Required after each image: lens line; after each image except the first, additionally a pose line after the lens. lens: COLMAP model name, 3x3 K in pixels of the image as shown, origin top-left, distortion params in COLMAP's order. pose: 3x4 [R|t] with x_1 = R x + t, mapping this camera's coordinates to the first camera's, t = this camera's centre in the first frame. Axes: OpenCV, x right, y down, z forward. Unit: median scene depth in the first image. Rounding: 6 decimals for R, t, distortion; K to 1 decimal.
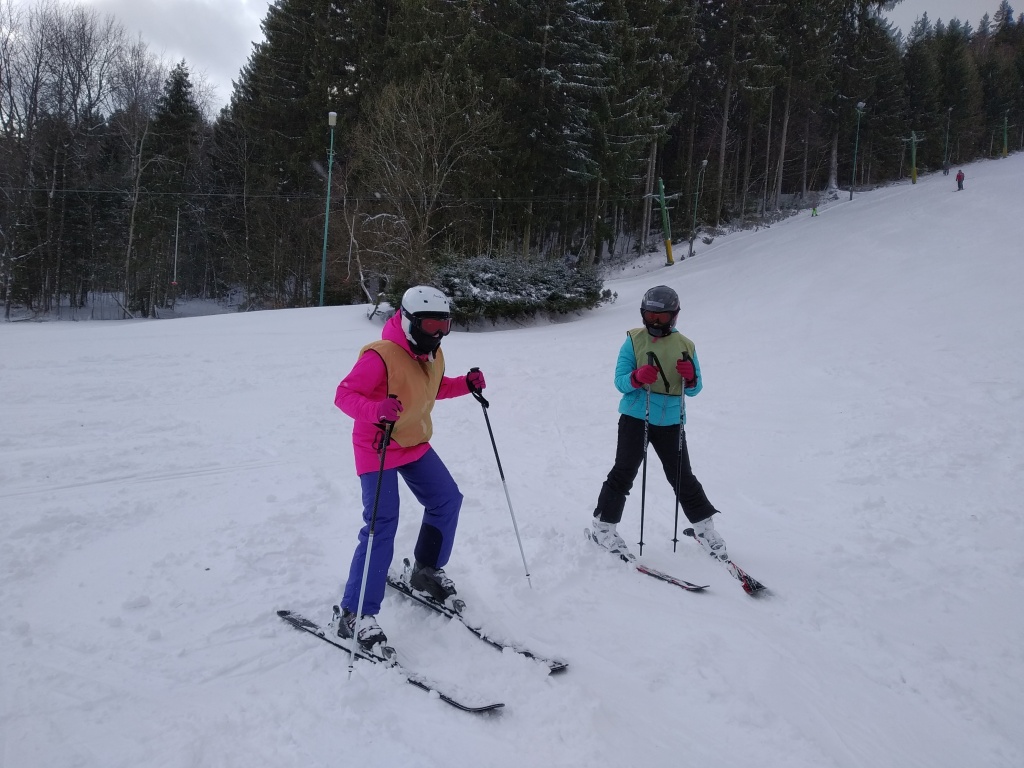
lens RADIAL K [[801.3, 0, 511.1], [0, 801.3, 371.5], [0, 0, 1]] dist [0.007868, 0.005488]
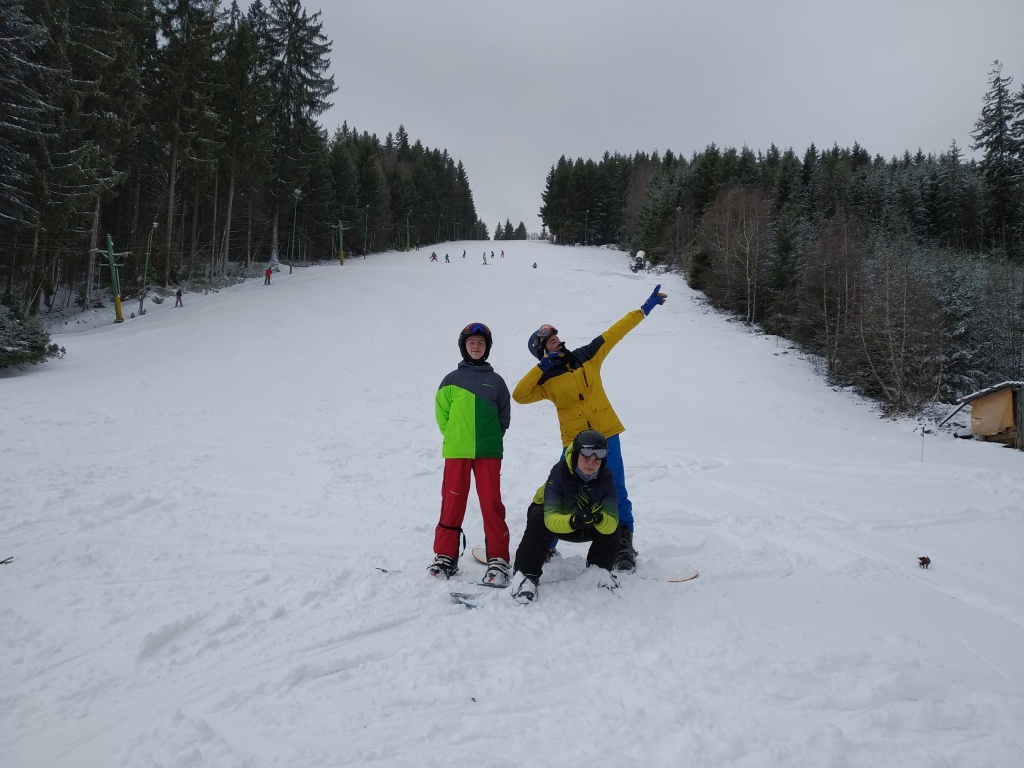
lens RADIAL K [[775.6, 0, 512.0], [0, 775.6, 384.0], [0, 0, 1]] dist [0.034471, -0.044712]
pose [[0.778839, 0.006567, 0.627189, -0.018073], [0.031664, 0.998258, -0.049773, 0.004421], [-0.626424, 0.058625, 0.777275, -0.031207]]
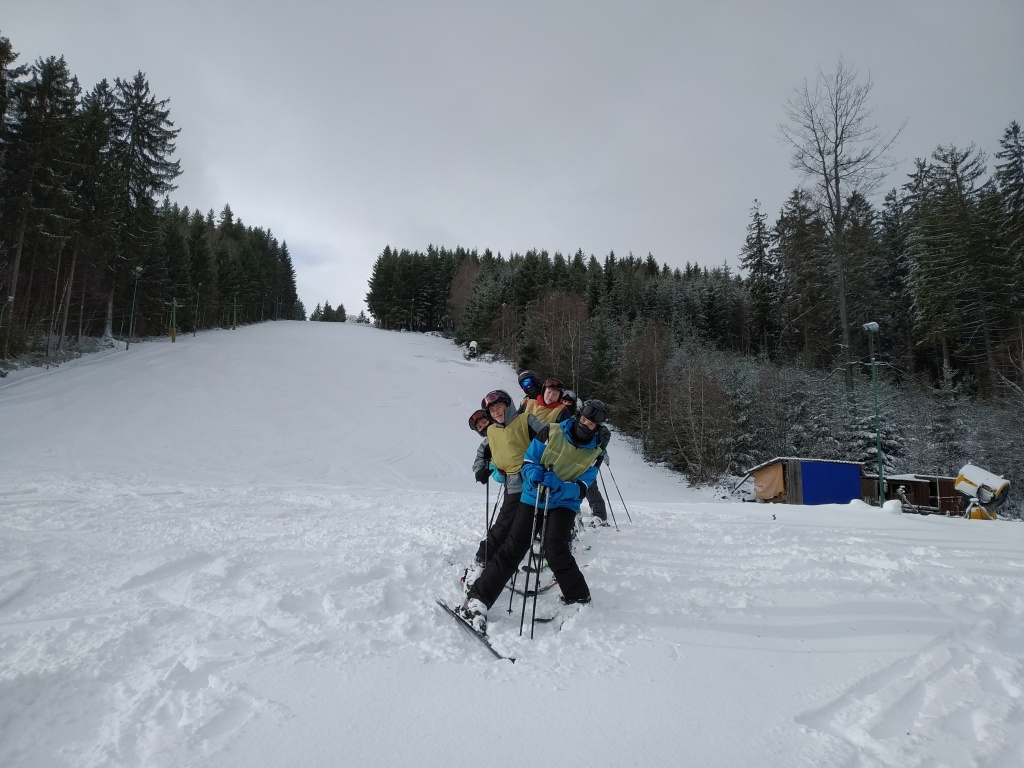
lens RADIAL K [[759.1, 0, 512.0], [0, 759.1, 384.0], [0, 0, 1]] dist [0.036999, -0.001397]
pose [[0.606323, 0.092810, 0.789784, -0.096963], [0.039988, 0.988351, -0.146844, 0.010927], [-0.794213, 0.120617, 0.595548, -0.050953]]
